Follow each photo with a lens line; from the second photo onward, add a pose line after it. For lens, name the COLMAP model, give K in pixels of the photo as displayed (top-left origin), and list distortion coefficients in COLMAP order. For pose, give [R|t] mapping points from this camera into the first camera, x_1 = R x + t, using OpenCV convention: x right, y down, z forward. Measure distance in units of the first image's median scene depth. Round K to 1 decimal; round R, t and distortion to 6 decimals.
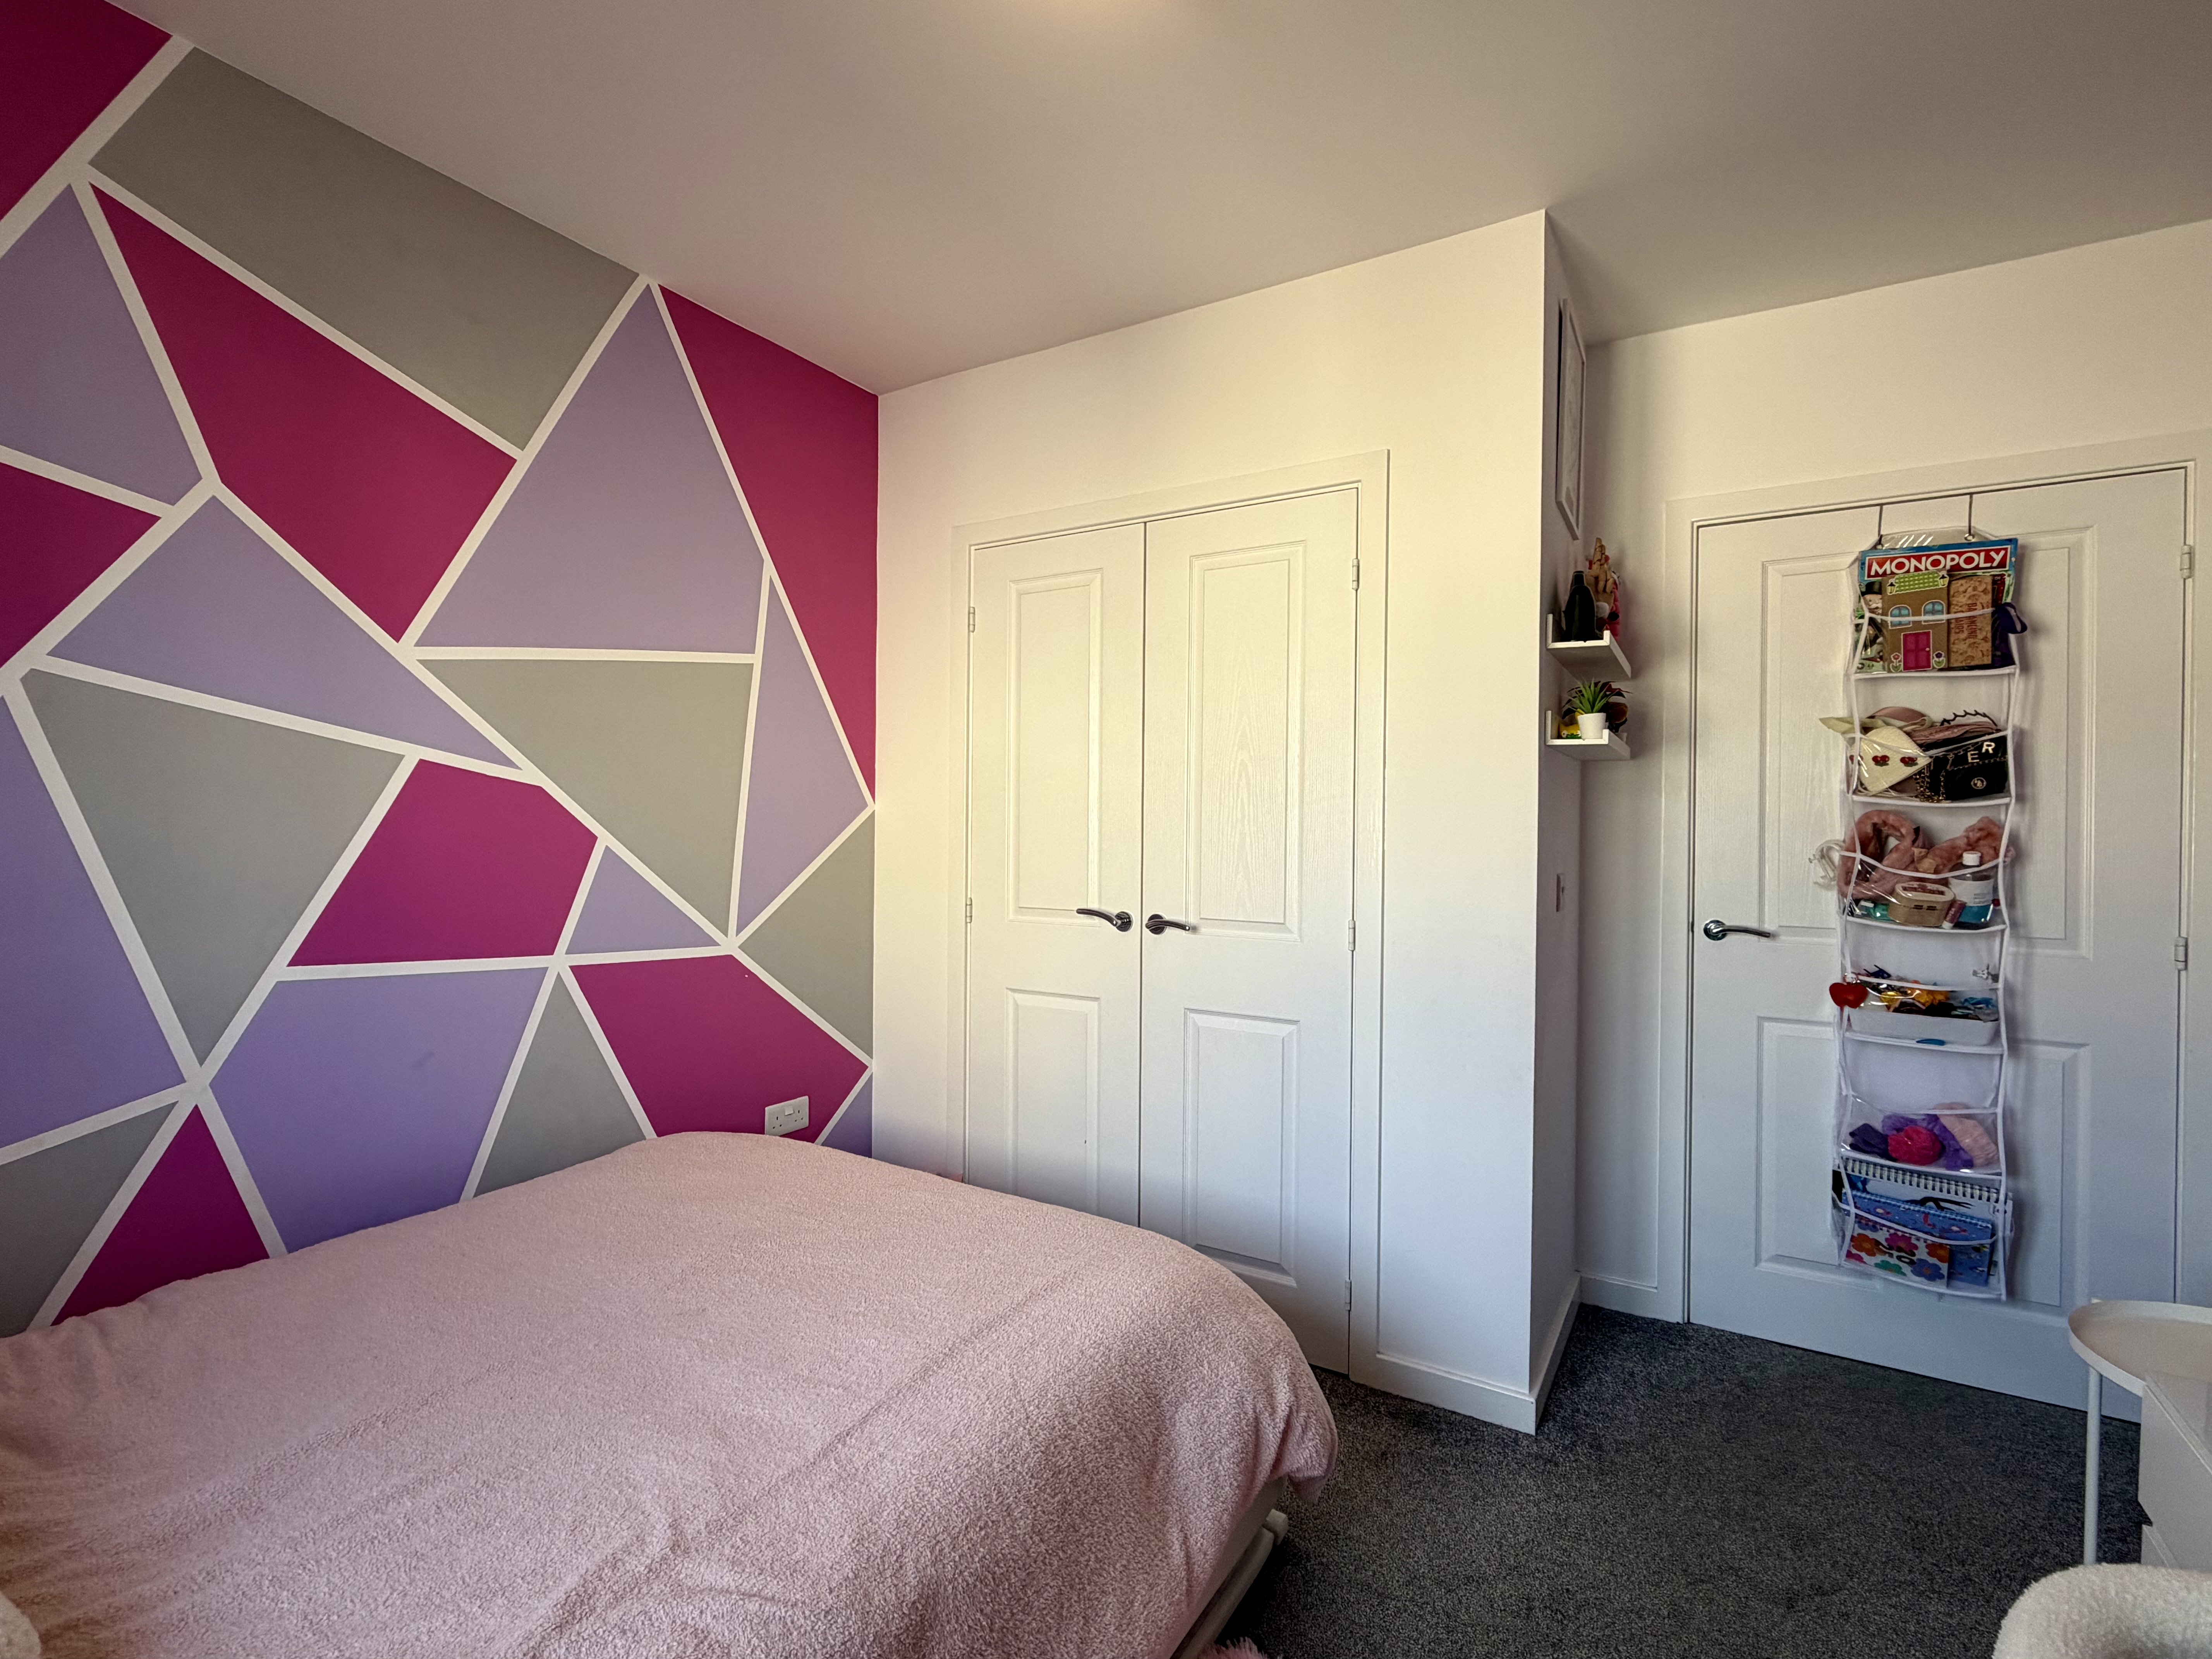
lens RADIAL K [[1042.7, 0, 1102.0], [0, 1042.7, 826.0], [0, 0, 1]] dist [-0.001222, 0.001036]
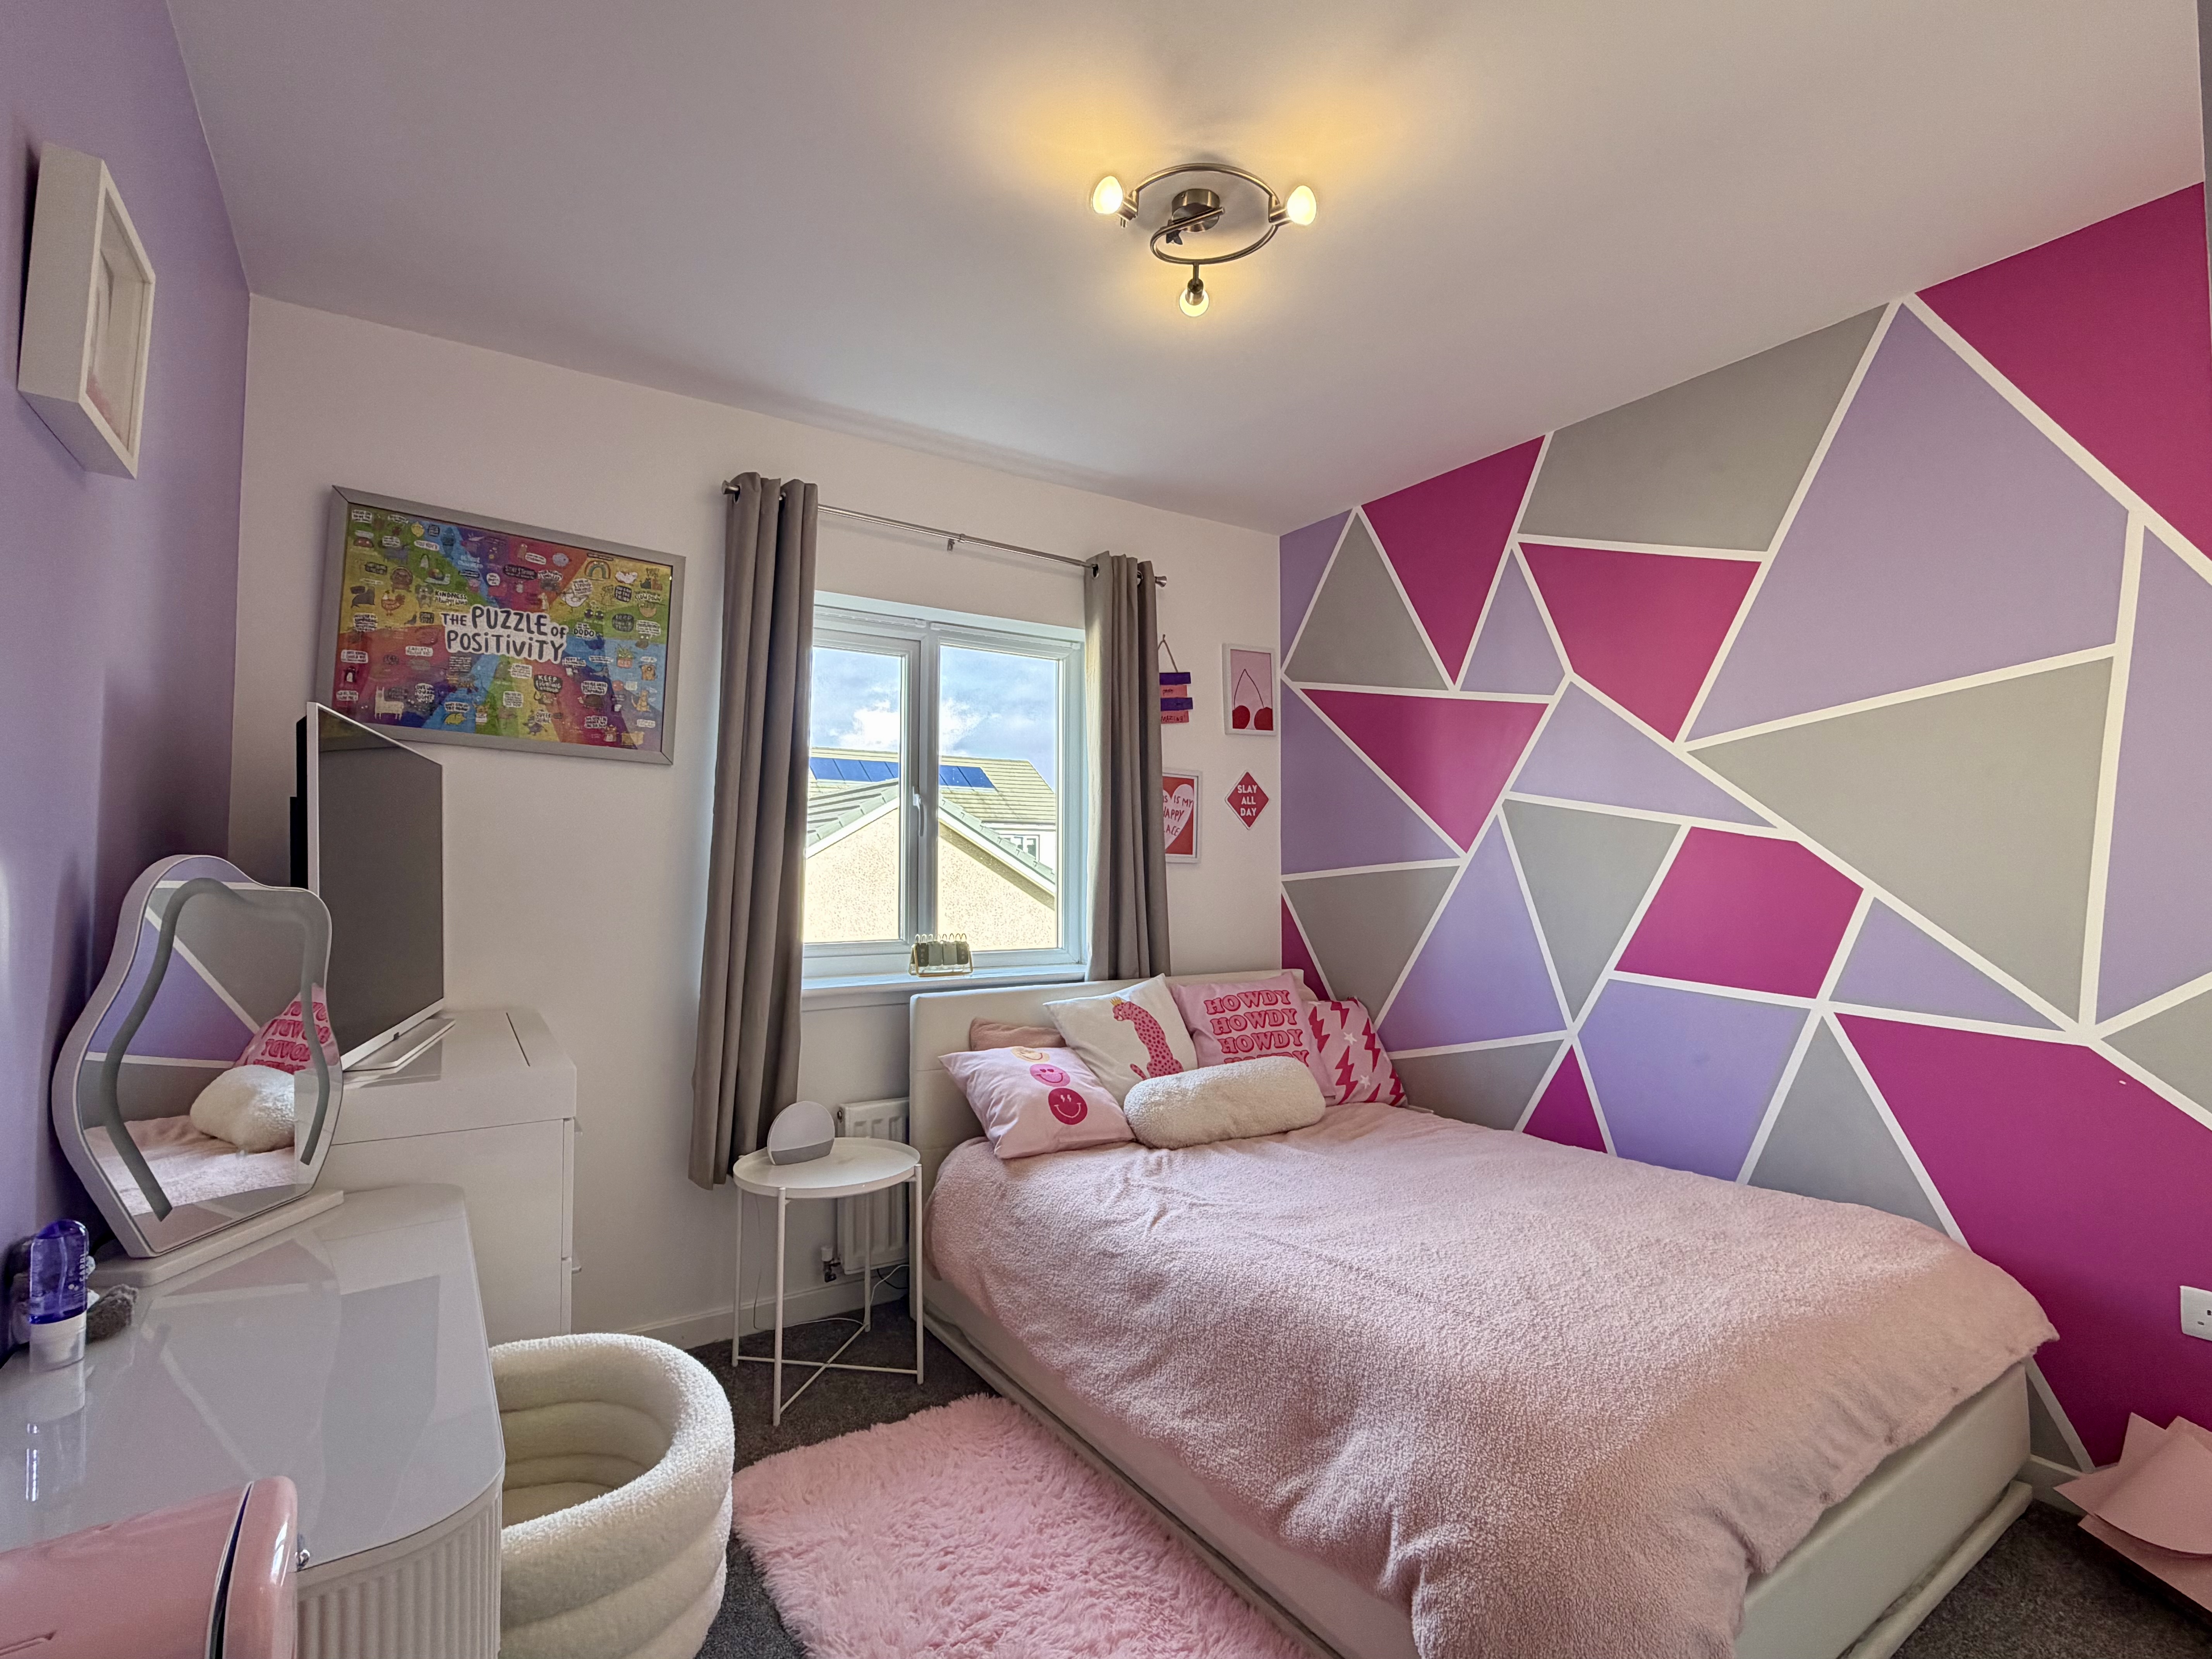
lens RADIAL K [[1042.7, 0, 1105.8], [0, 1042.7, 830.6], [0, 0, 1]] dist [-0.001222, 0.001036]
pose [[-0.423637, -0.049783, -0.904463, 0.836549], [-0.006158, 0.998624, -0.052081, 0.013360], [0.905811, -0.016494, -0.423361, 0.881692]]
